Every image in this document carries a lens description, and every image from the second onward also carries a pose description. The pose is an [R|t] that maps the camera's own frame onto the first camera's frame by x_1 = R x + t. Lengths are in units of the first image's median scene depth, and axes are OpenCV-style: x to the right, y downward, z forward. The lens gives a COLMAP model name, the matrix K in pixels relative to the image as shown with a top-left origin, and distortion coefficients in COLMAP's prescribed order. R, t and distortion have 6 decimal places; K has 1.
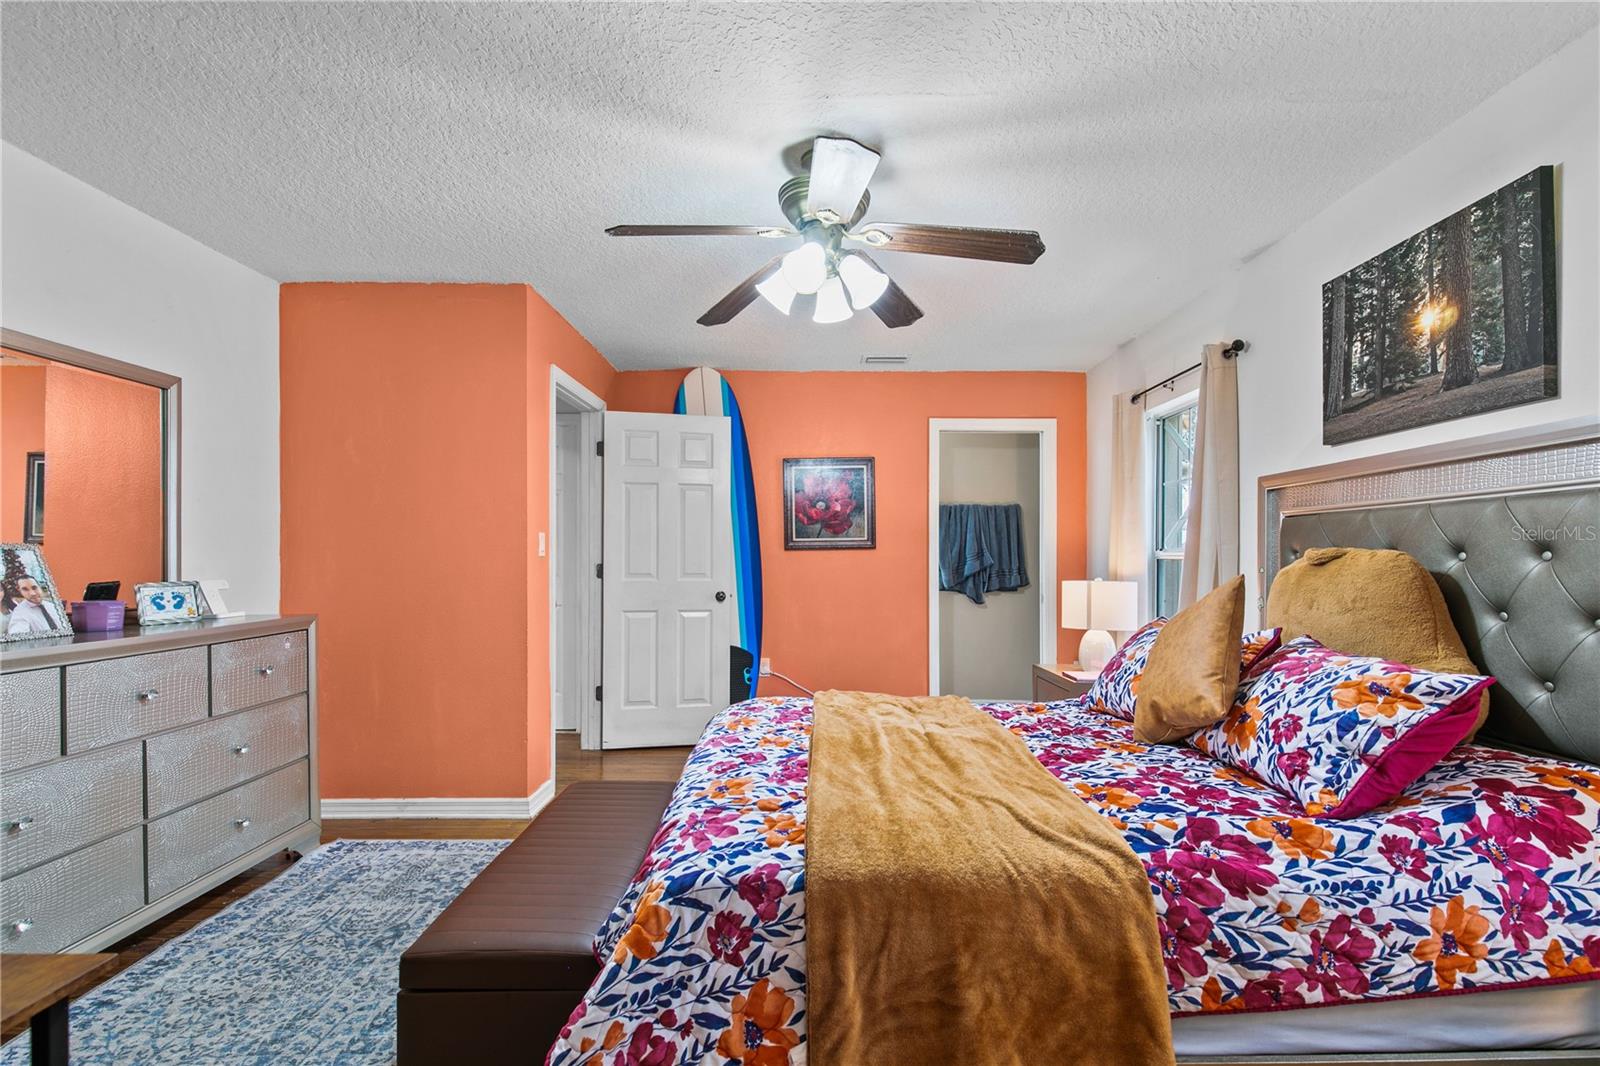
lens RADIAL K [[717.4, 0, 806.7], [0, 717.4, 530.7], [0, 0, 1]] dist [0.002852, -0.000465]
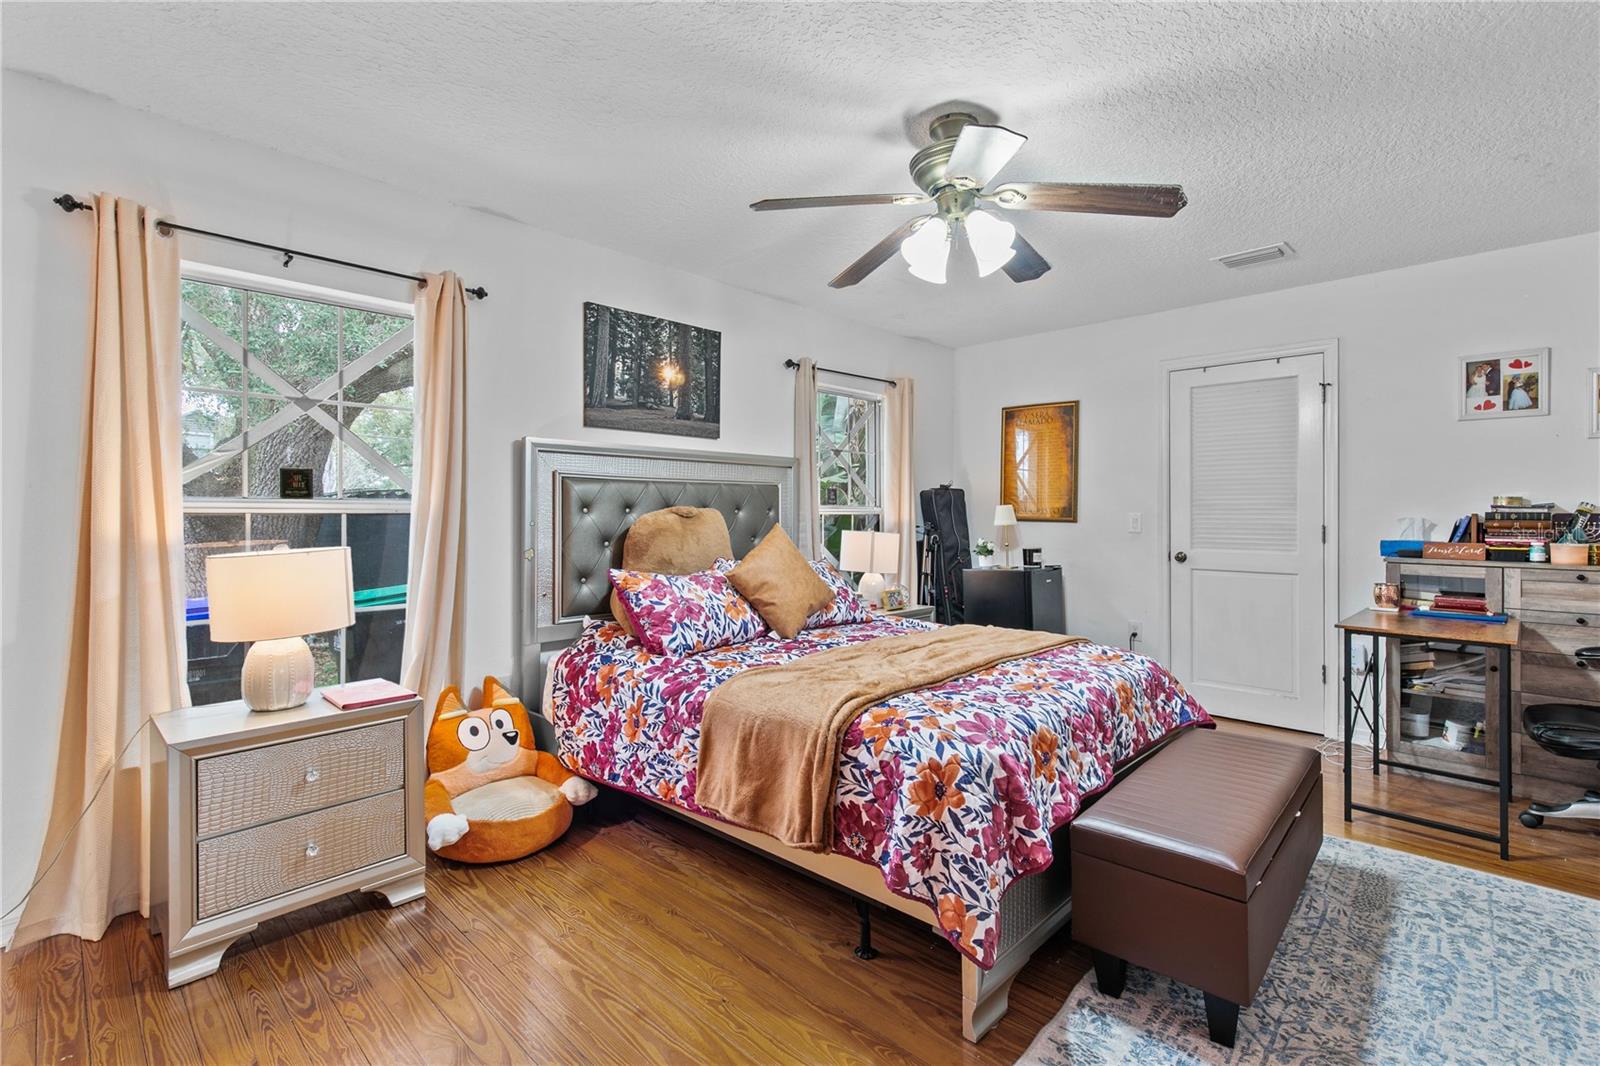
lens RADIAL K [[727.4, 0, 806.8], [0, 727.4, 505.7], [0, 0, 1]] dist [-0.000420, -0.000890]
pose [[-0.717406, 0.007690, 0.696613, -0.552306], [-0.028263, 0.998795, -0.040131, 0.077382], [-0.696082, -0.048479, -0.716324, 1.912381]]
